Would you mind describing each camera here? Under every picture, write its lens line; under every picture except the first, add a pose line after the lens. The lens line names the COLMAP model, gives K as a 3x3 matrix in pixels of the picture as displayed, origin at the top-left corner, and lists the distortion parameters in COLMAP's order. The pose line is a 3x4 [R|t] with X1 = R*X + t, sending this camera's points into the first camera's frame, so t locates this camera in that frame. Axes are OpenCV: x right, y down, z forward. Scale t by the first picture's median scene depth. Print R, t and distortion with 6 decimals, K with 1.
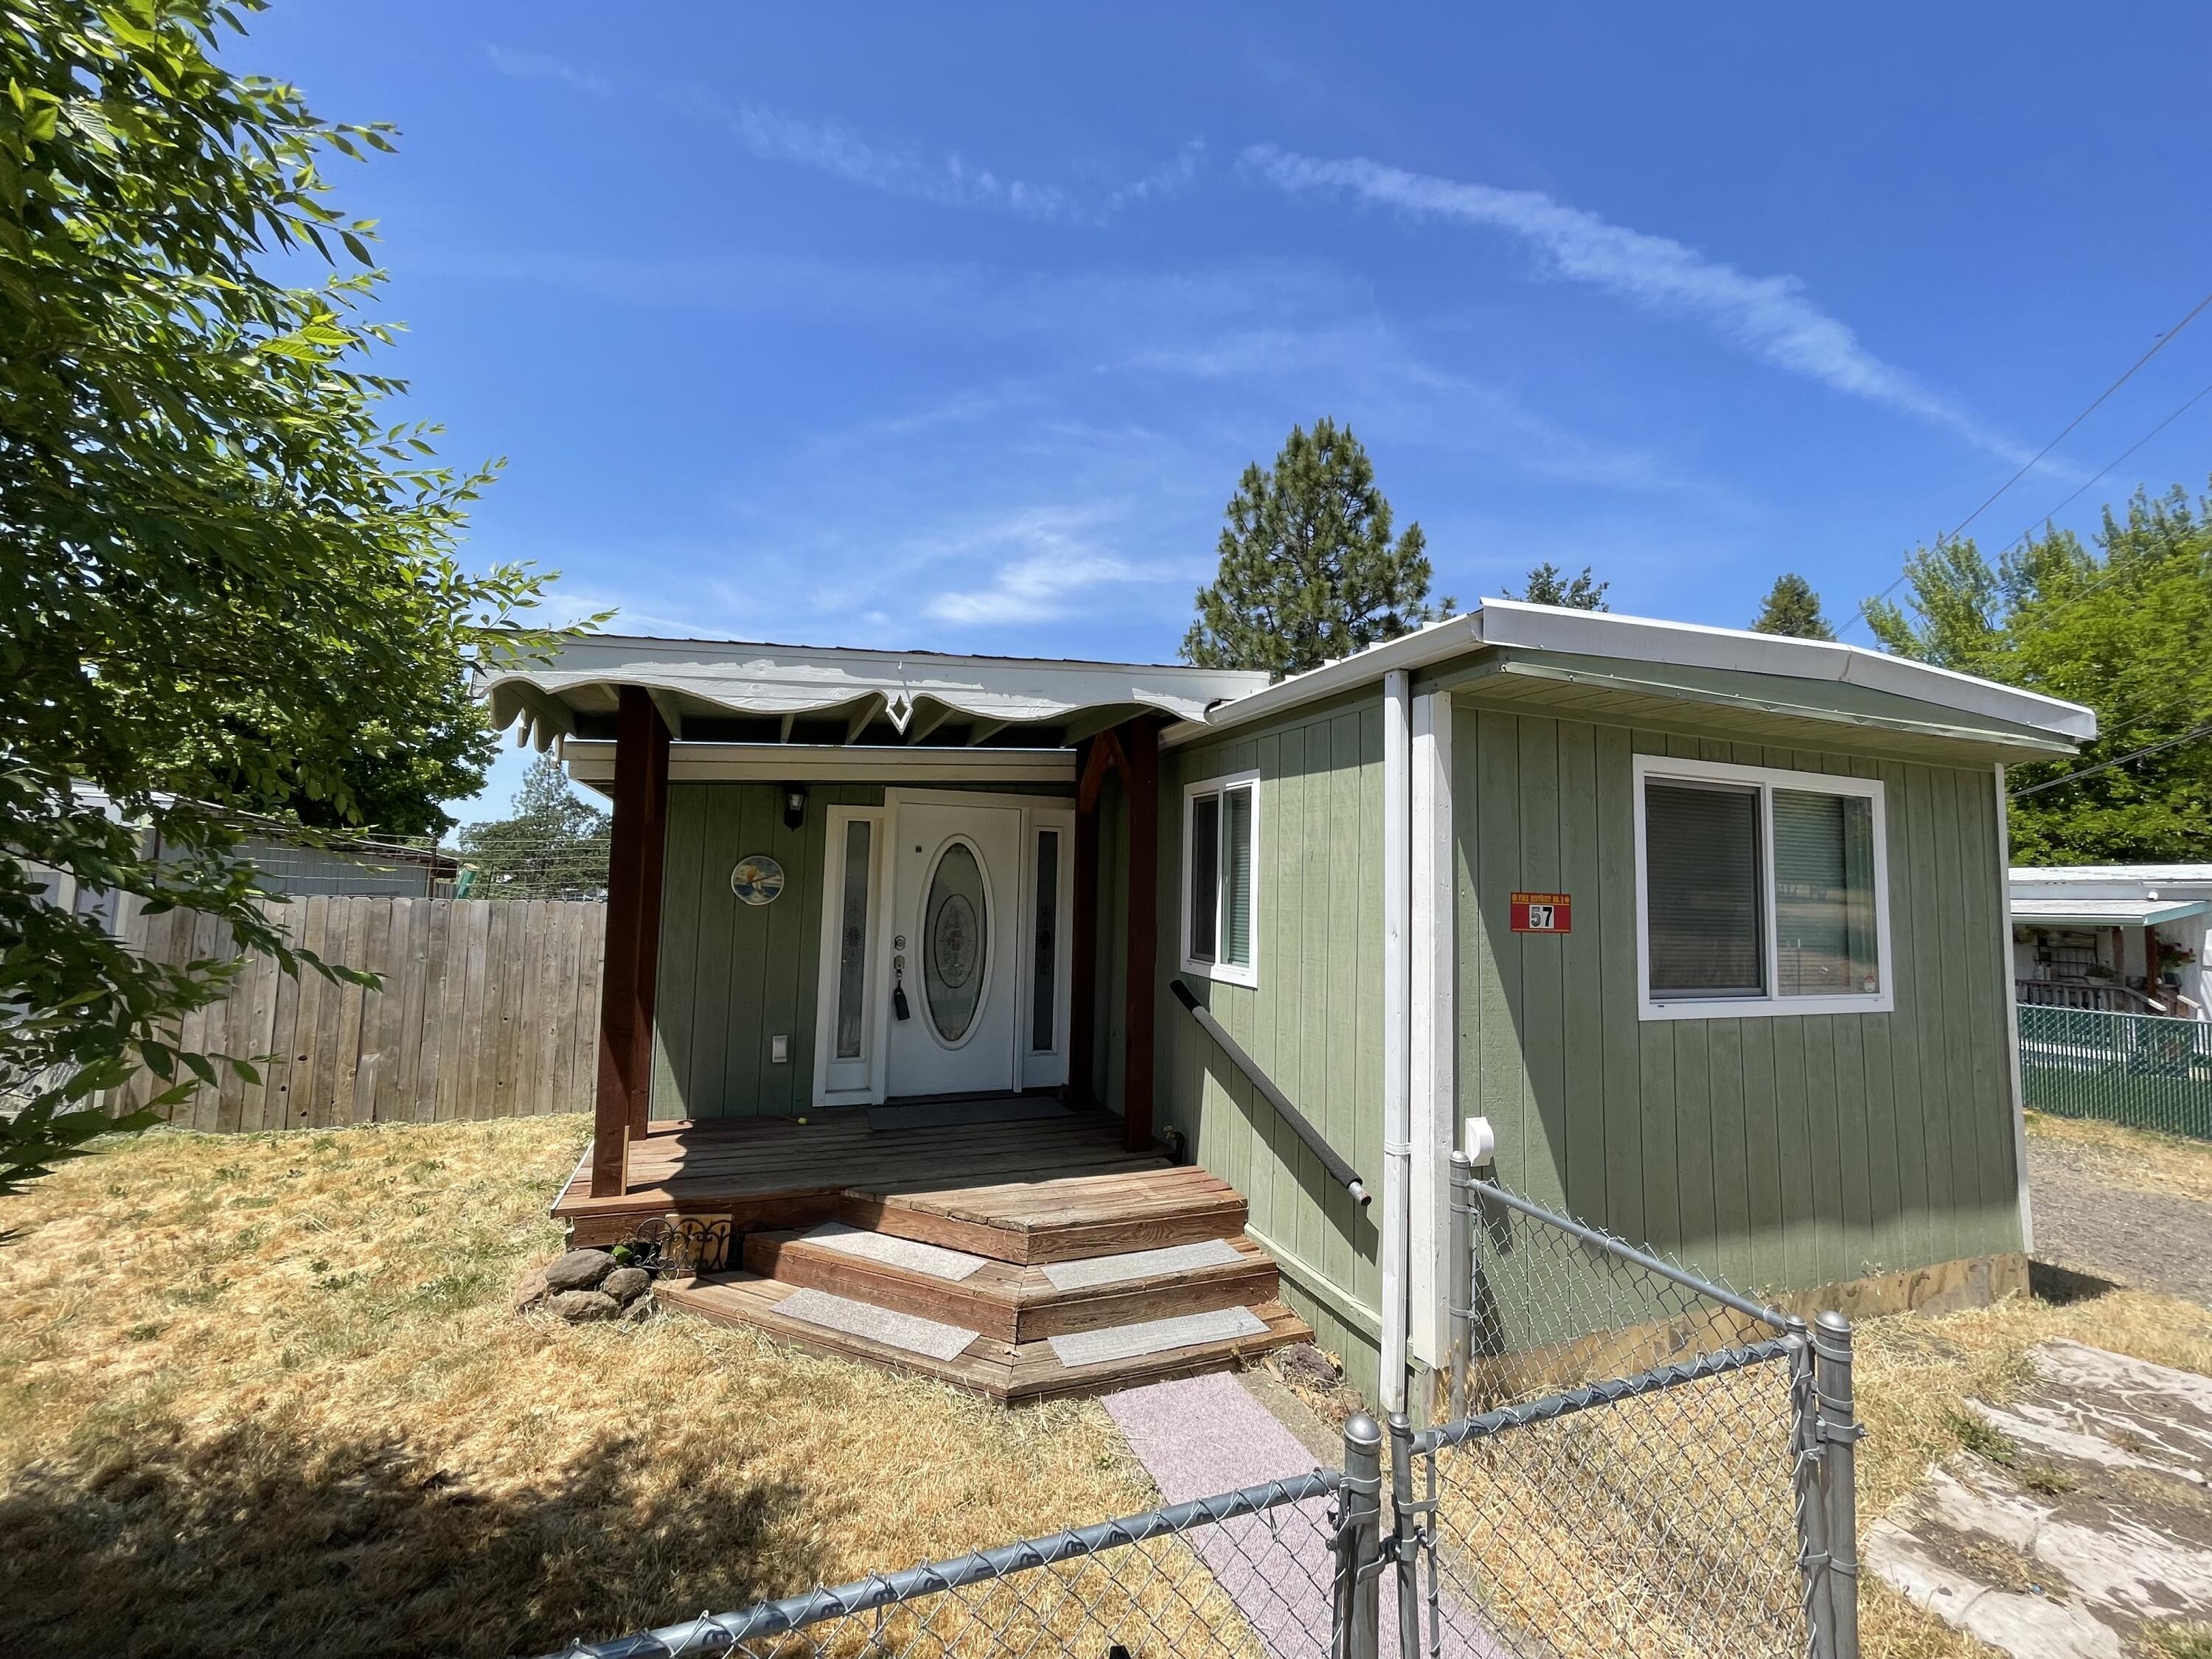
lens RADIAL K [[901.7, 0, 1106.0], [0, 901.7, 829.5], [0, 0, 1]] dist [0.005587, 0.000167]
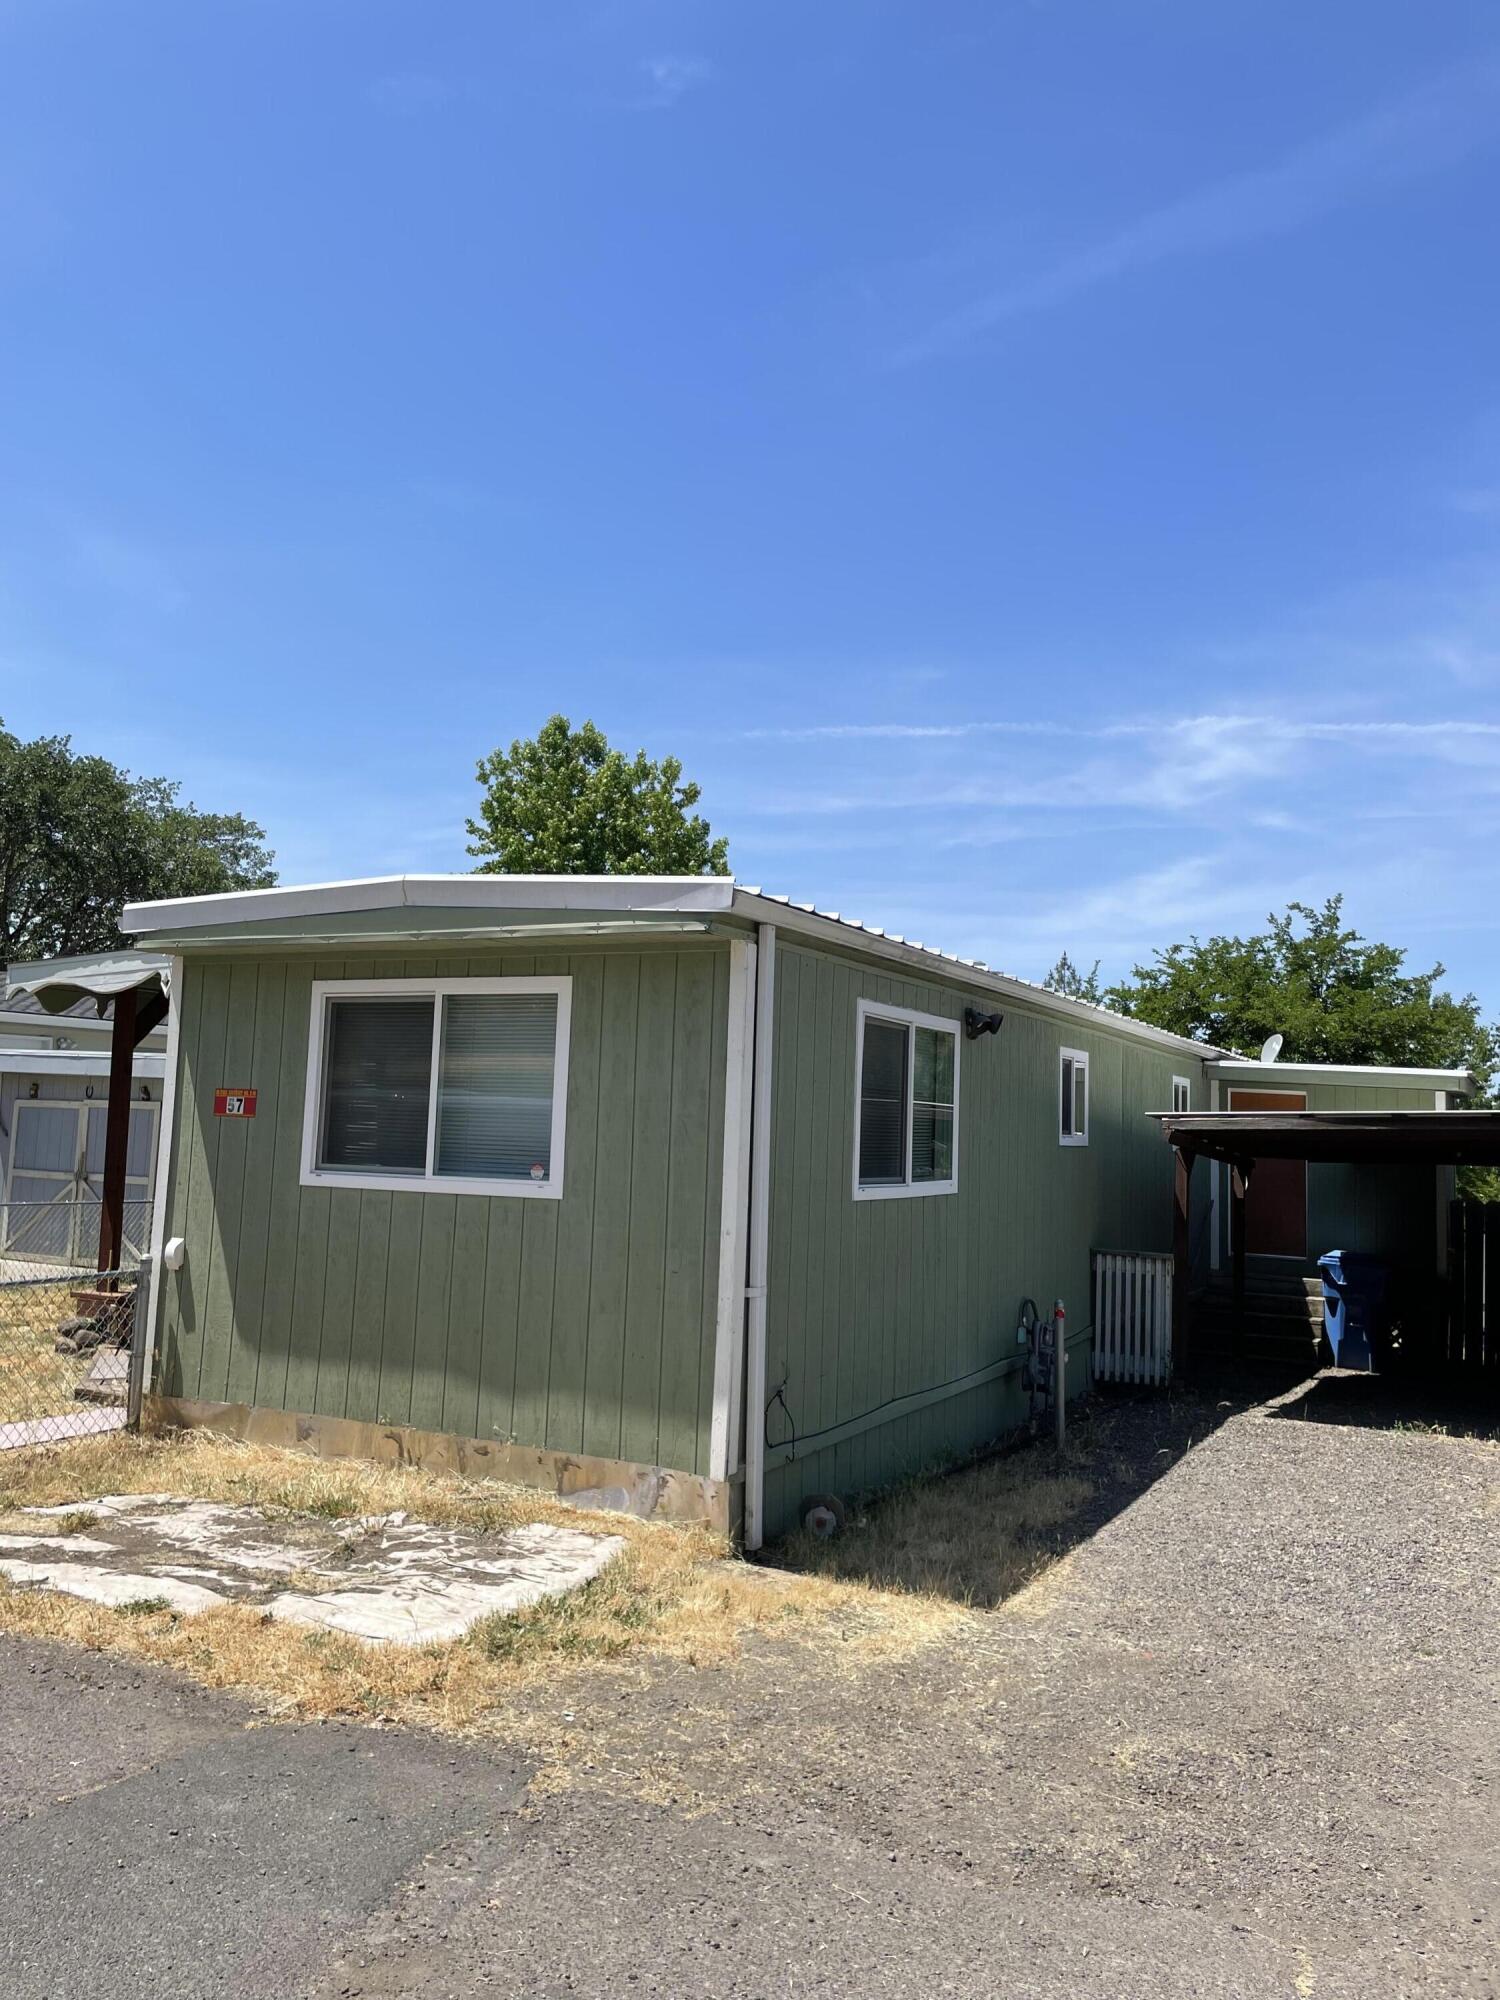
lens RADIAL K [[1548.5, 0, 747.0], [0, 1548.5, 989.4], [0, 0, 1]] dist [0.116743, -0.147612]
pose [[0.658636, -0.072037, -0.749005, 2.624650], [0.035912, 0.997282, -0.064336, 0.093570], [0.751604, 0.015476, 0.659433, -0.015438]]
